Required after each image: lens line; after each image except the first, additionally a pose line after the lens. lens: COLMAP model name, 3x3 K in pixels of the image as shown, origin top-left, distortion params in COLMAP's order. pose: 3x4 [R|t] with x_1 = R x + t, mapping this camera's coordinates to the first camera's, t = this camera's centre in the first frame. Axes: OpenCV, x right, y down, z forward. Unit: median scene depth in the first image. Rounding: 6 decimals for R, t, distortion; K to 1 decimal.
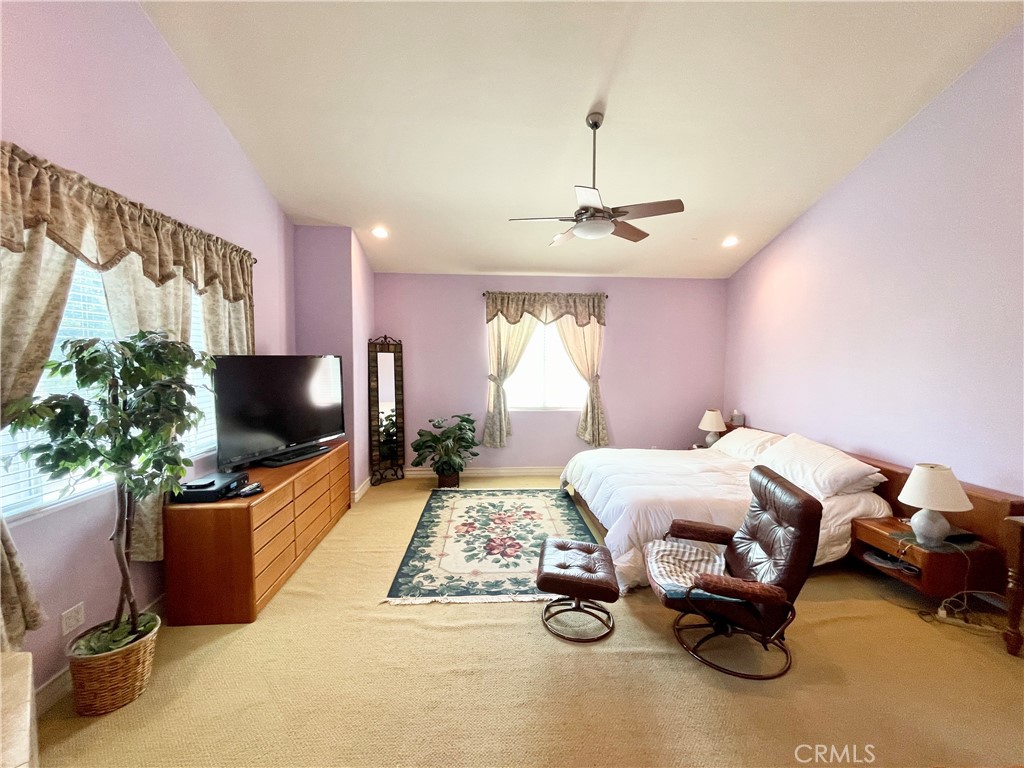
lens RADIAL K [[417.0, 0, 517.5], [0, 417.0, 380.7], [0, 0, 1]] dist [0.001842, 0.000273]
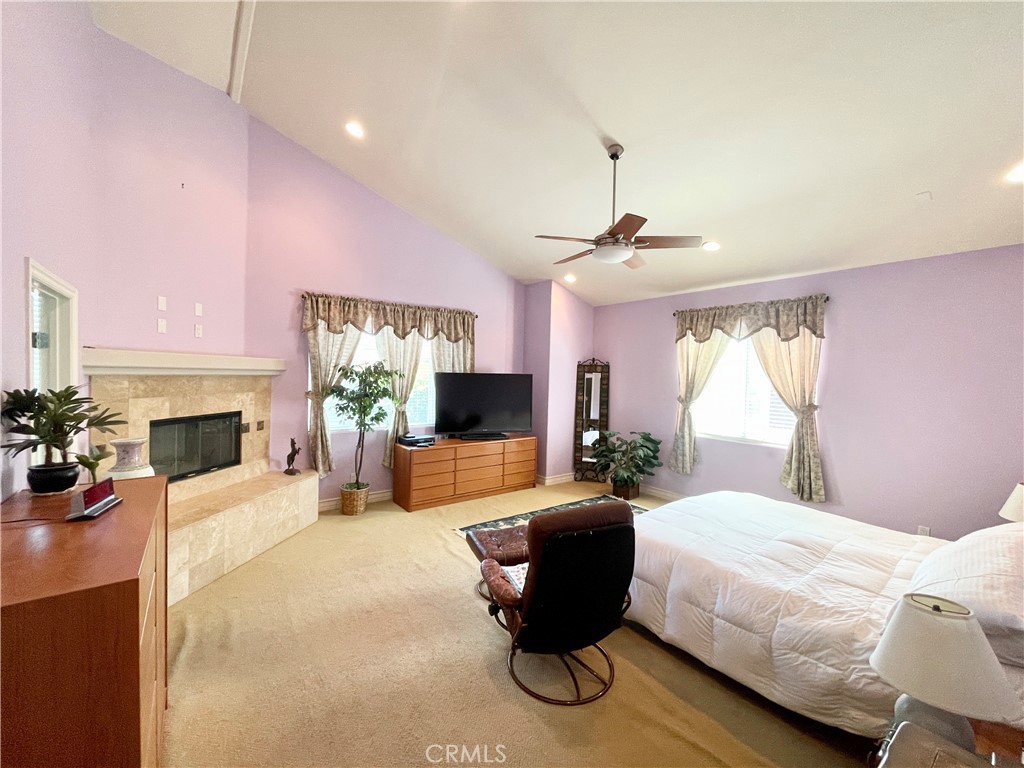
lens RADIAL K [[417.0, 0, 503.6], [0, 417.0, 382.8], [0, 0, 1]] dist [0.001842, 0.000273]
pose [[0.534141, 0.026687, -0.844974, 0.541287], [-0.066807, 0.997708, -0.010720, -0.007734], [0.842752, 0.062176, 0.534700, 0.140999]]
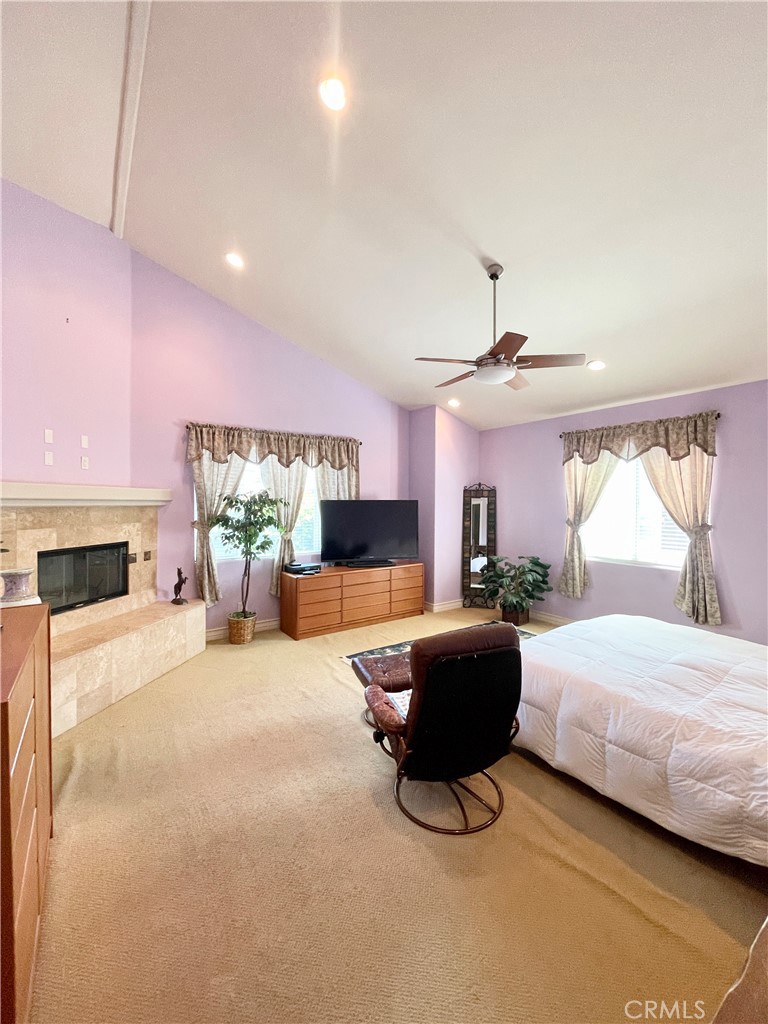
lens RADIAL K [[417.0, 0, 381.1], [0, 417.0, 508.1], [0, 0, 1]] dist [0.001842, 0.000273]
pose [[0.512070, 0.008618, -0.858900, 0.541059], [-0.047335, 0.998713, -0.018200, -0.002171], [0.857638, 0.049975, 0.511819, 0.150701]]
